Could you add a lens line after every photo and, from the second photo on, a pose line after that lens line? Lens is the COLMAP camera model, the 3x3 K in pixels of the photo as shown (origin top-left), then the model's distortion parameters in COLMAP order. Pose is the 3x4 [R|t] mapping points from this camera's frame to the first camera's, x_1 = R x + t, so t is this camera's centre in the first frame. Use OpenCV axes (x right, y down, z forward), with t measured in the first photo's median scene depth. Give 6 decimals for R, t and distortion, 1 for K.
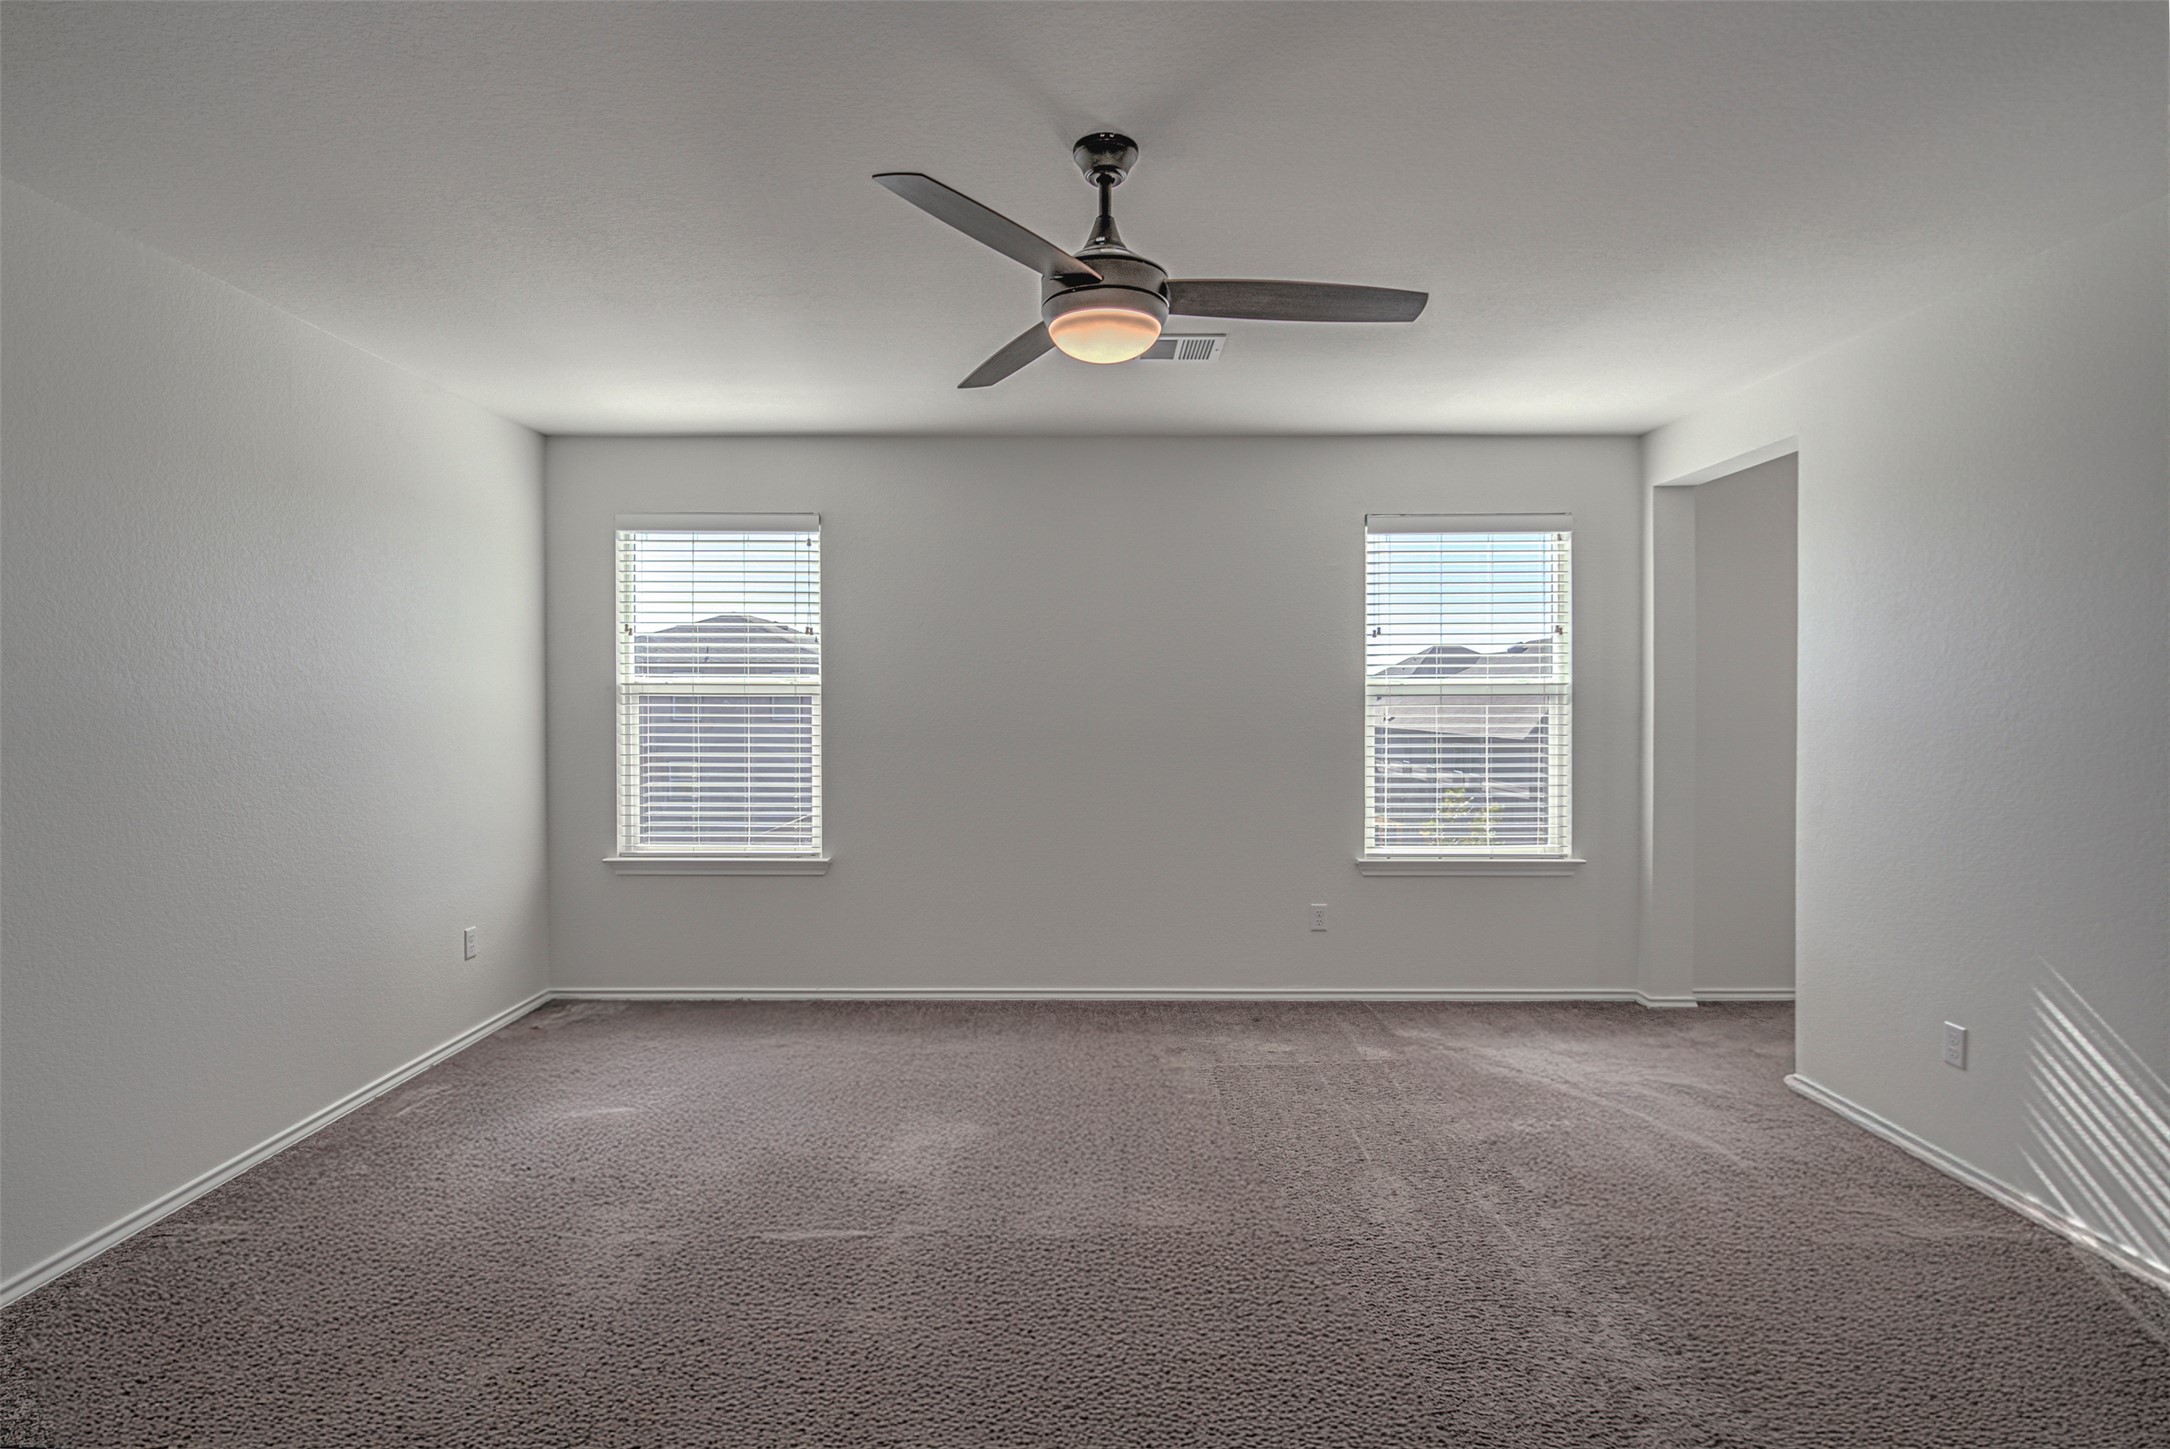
lens RADIAL K [[1013.9, 0, 1089.3], [0, 1013.9, 712.5], [0, 0, 1]] dist [0.018705, -0.003800]
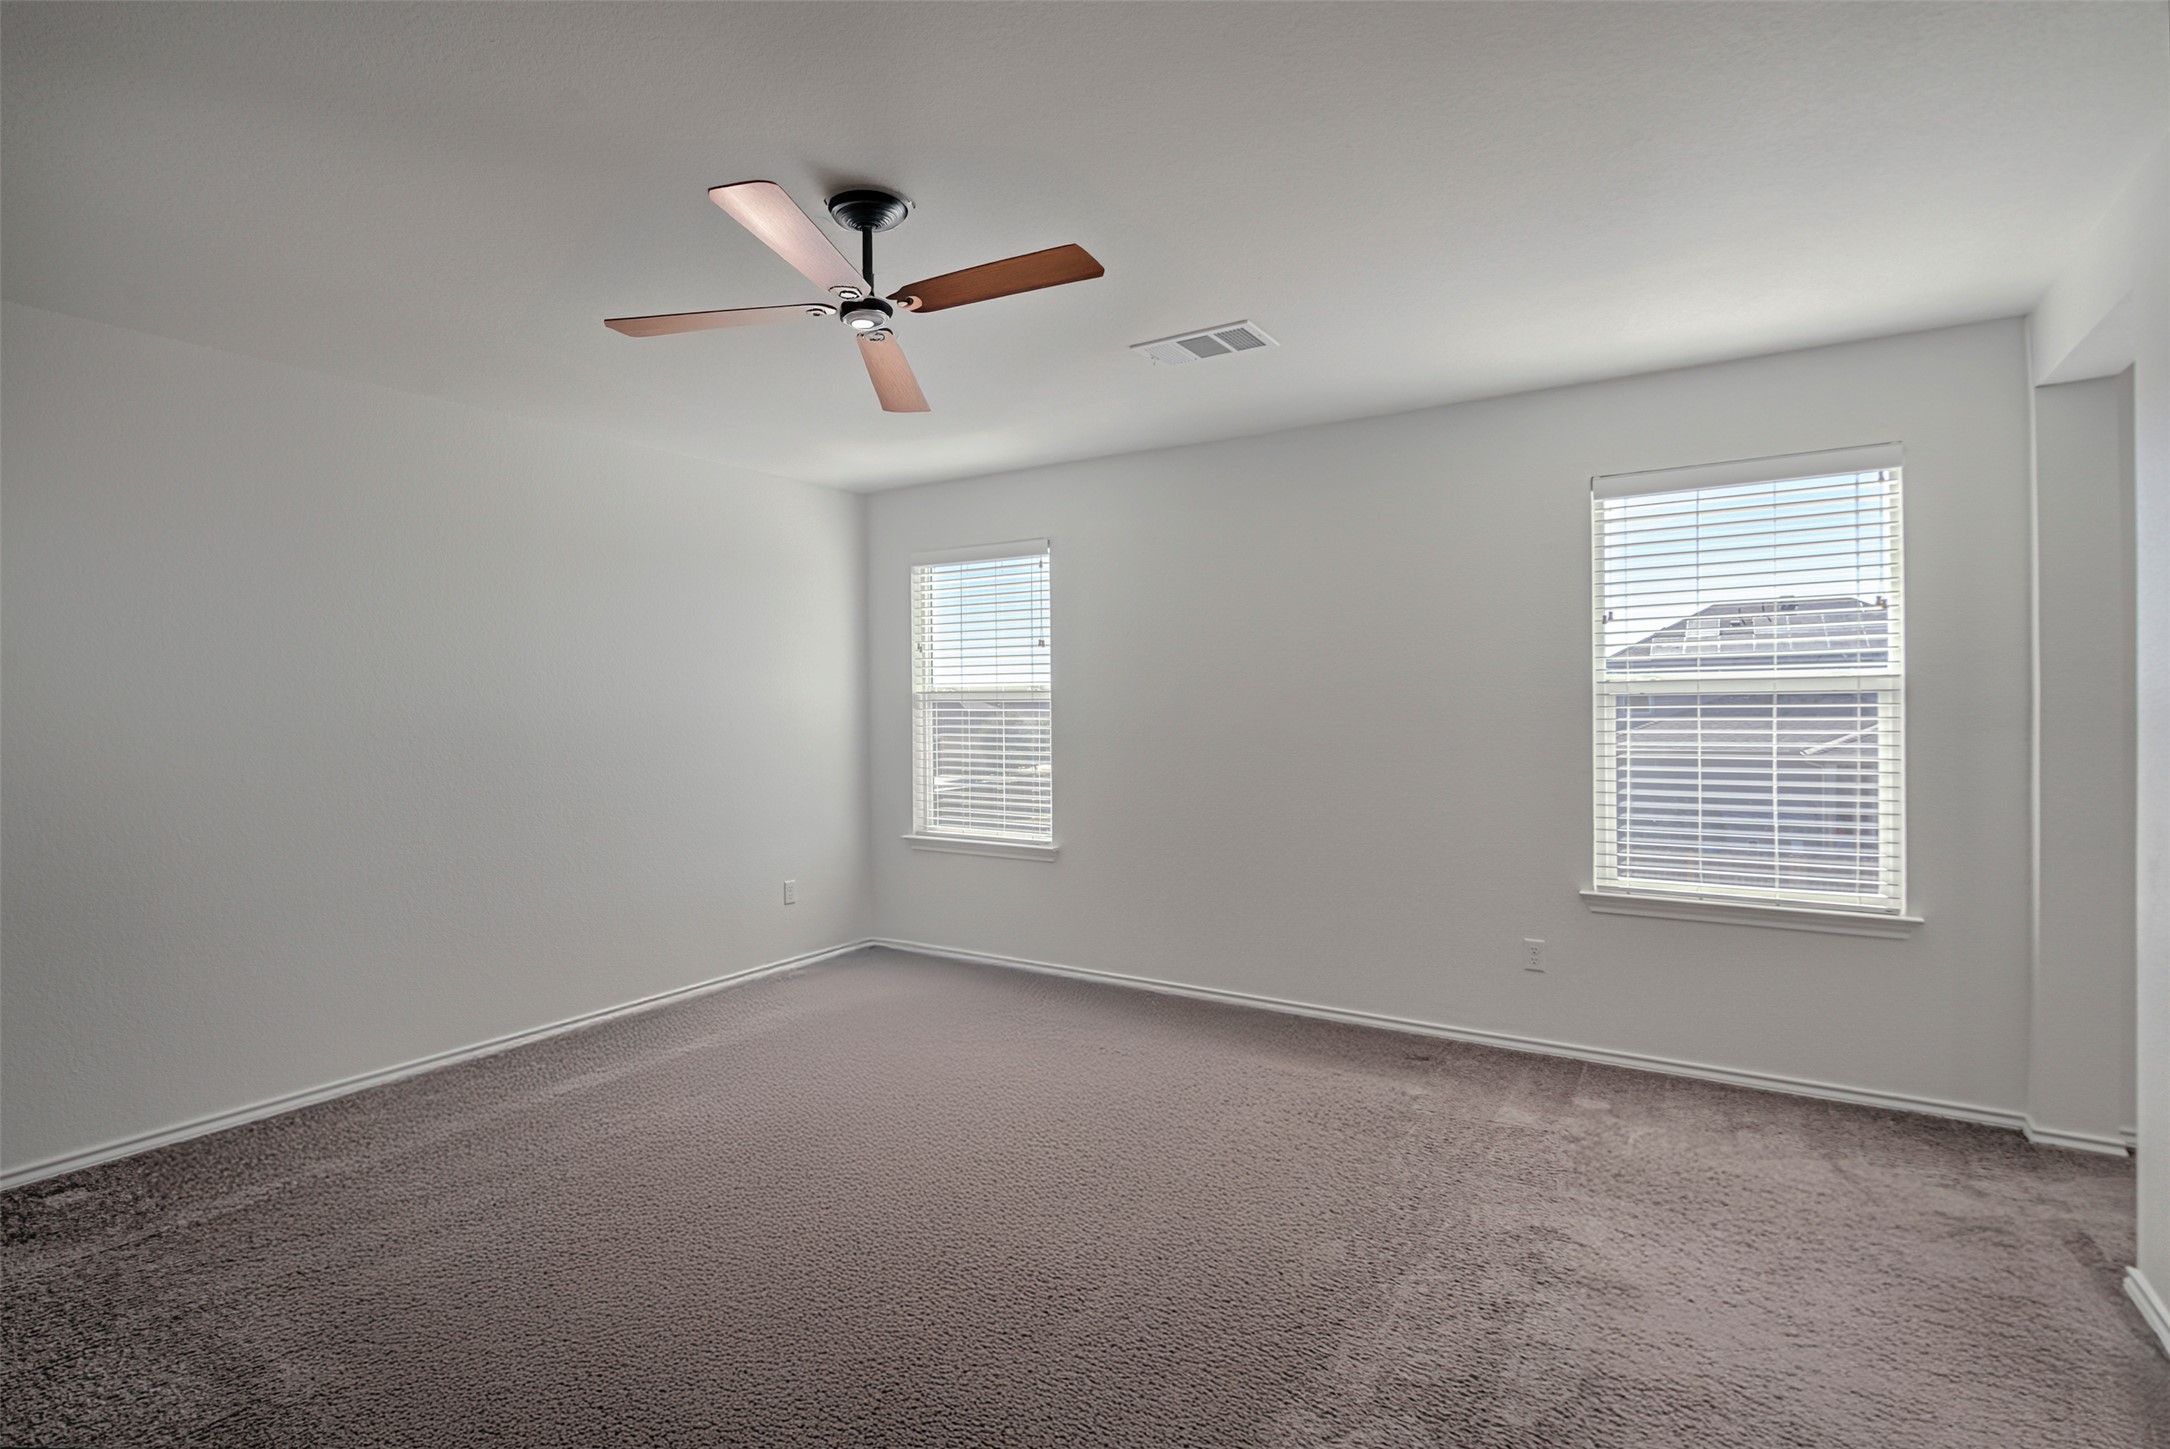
lens RADIAL K [[1013.9, 0, 1140.5], [0, 1013.9, 715.1], [0, 0, 1]] dist [0.018705, -0.003800]
pose [[0.860265, -0.001749, -0.509844, 0.382038], [-0.002621, 0.999966, -0.007854, 0.007627], [0.509840, 0.008093, 0.860231, 0.093668]]
